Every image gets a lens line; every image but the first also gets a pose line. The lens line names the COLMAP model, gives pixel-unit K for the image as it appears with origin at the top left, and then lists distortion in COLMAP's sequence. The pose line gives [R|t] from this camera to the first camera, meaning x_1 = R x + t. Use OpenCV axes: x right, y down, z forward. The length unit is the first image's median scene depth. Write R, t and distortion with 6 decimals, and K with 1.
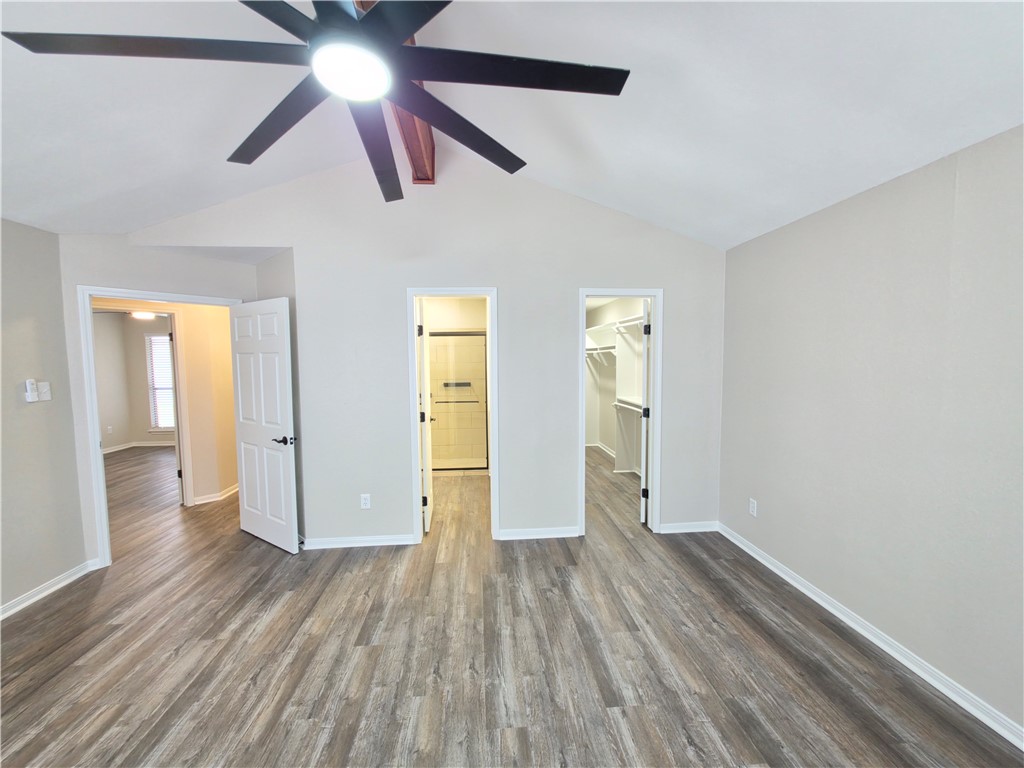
lens RADIAL K [[408.5, 0, 509.4], [0, 408.5, 385.3], [0, 0, 1]] dist [-0.004885, -0.000325]
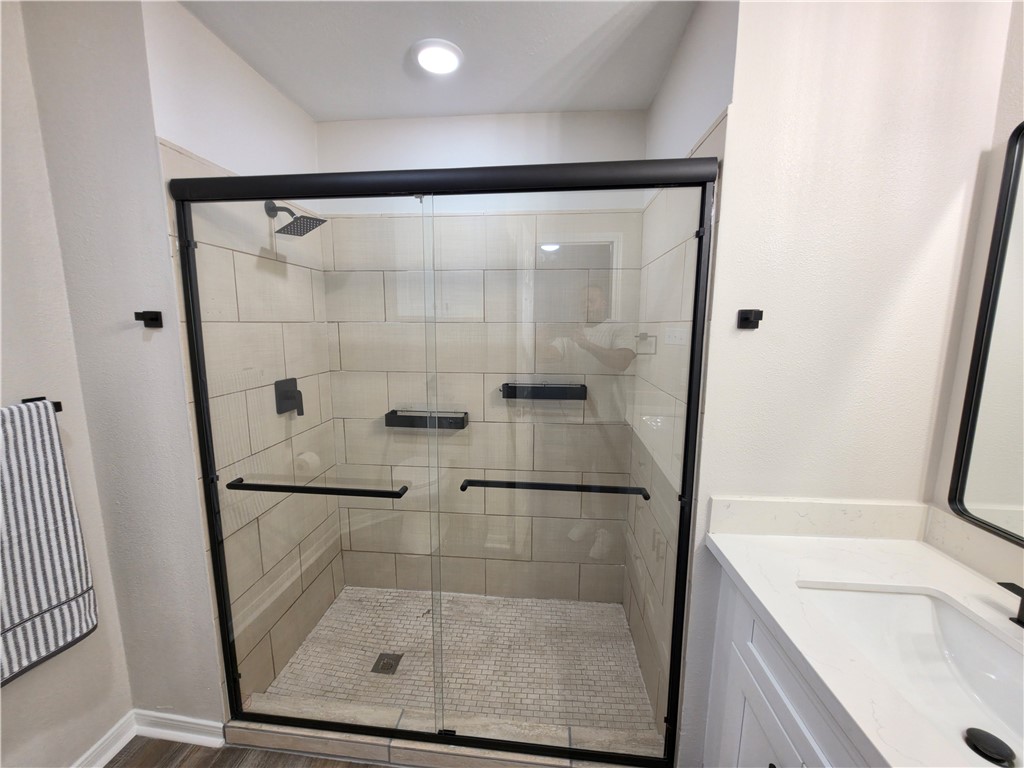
lens RADIAL K [[408.5, 0, 509.4], [0, 408.5, 385.3], [0, 0, 1]] dist [-0.004885, -0.000325]
pose [[0.986839, 0.046836, -0.154774, -0.114392], [-0.035771, 0.996652, 0.073518, -0.033657], [0.157699, -0.067014, 0.985211, 0.742430]]
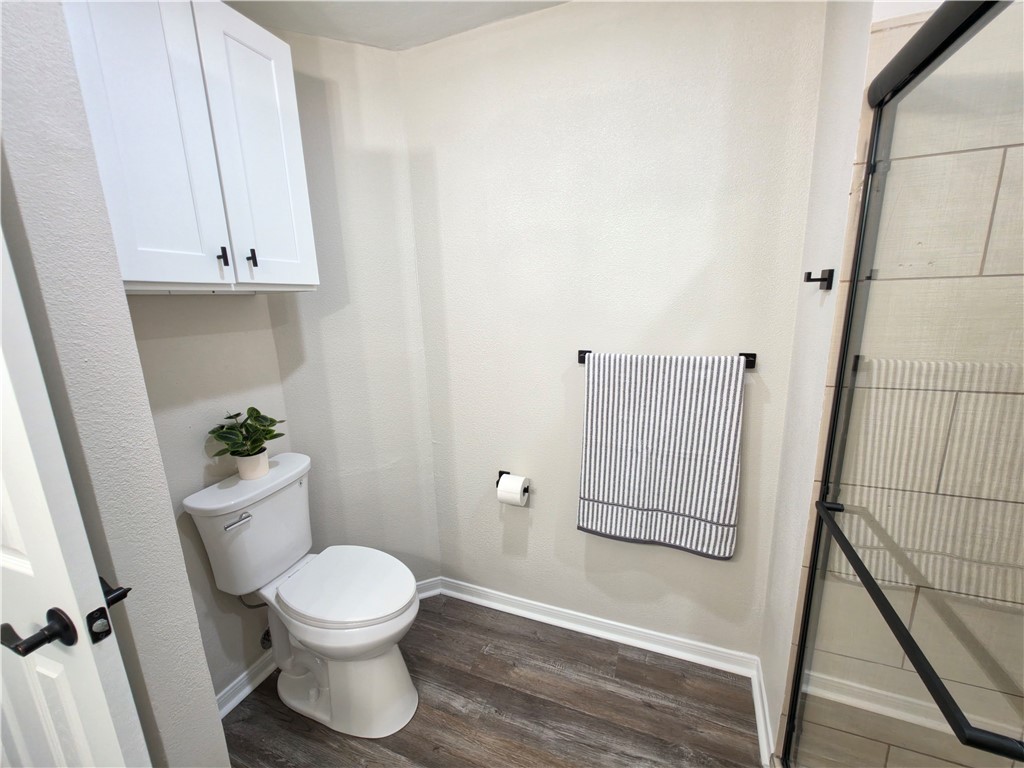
lens RADIAL K [[408.5, 0, 509.4], [0, 408.5, 385.3], [0, 0, 1]] dist [-0.004885, -0.000325]
pose [[-0.432452, 0.226772, -0.872674, -0.110846], [-0.026669, 0.964215, 0.263775, -0.044597], [0.901263, 0.137343, -0.410929, 0.883855]]
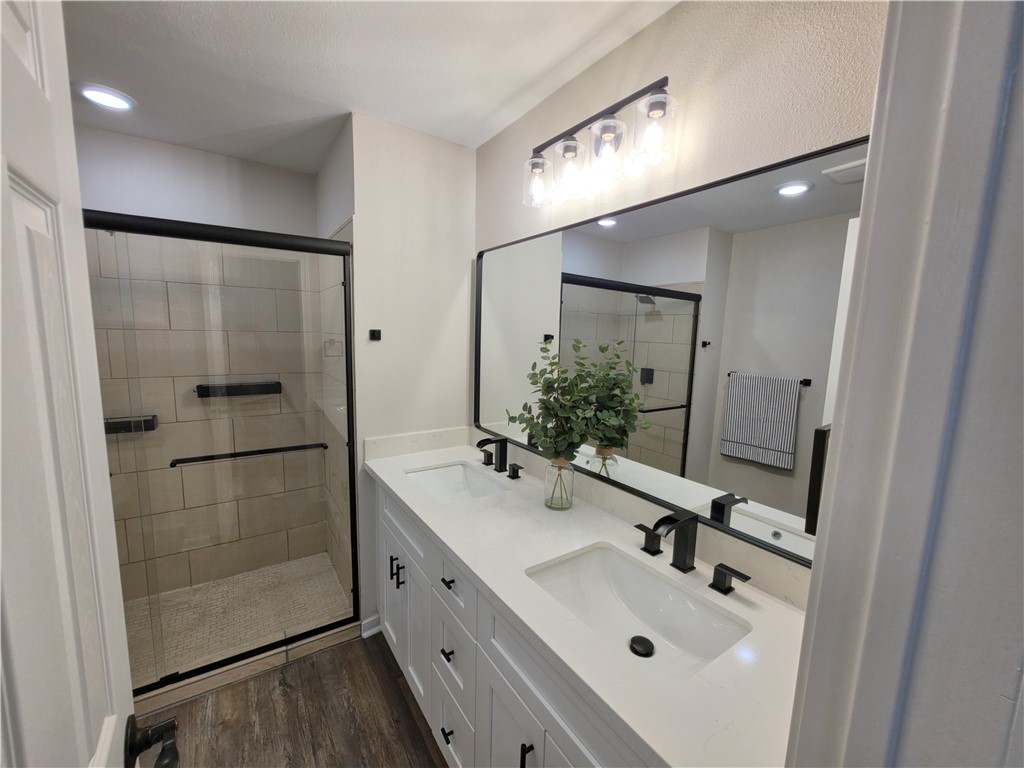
lens RADIAL K [[408.5, 0, 509.4], [0, 408.5, 385.3], [0, 0, 1]] dist [-0.004885, -0.000325]
pose [[0.867096, -0.022887, 0.497615, -0.107908], [-0.005243, 0.998469, 0.055059, -0.031841], [-0.498114, -0.050350, 0.865649, 0.590464]]
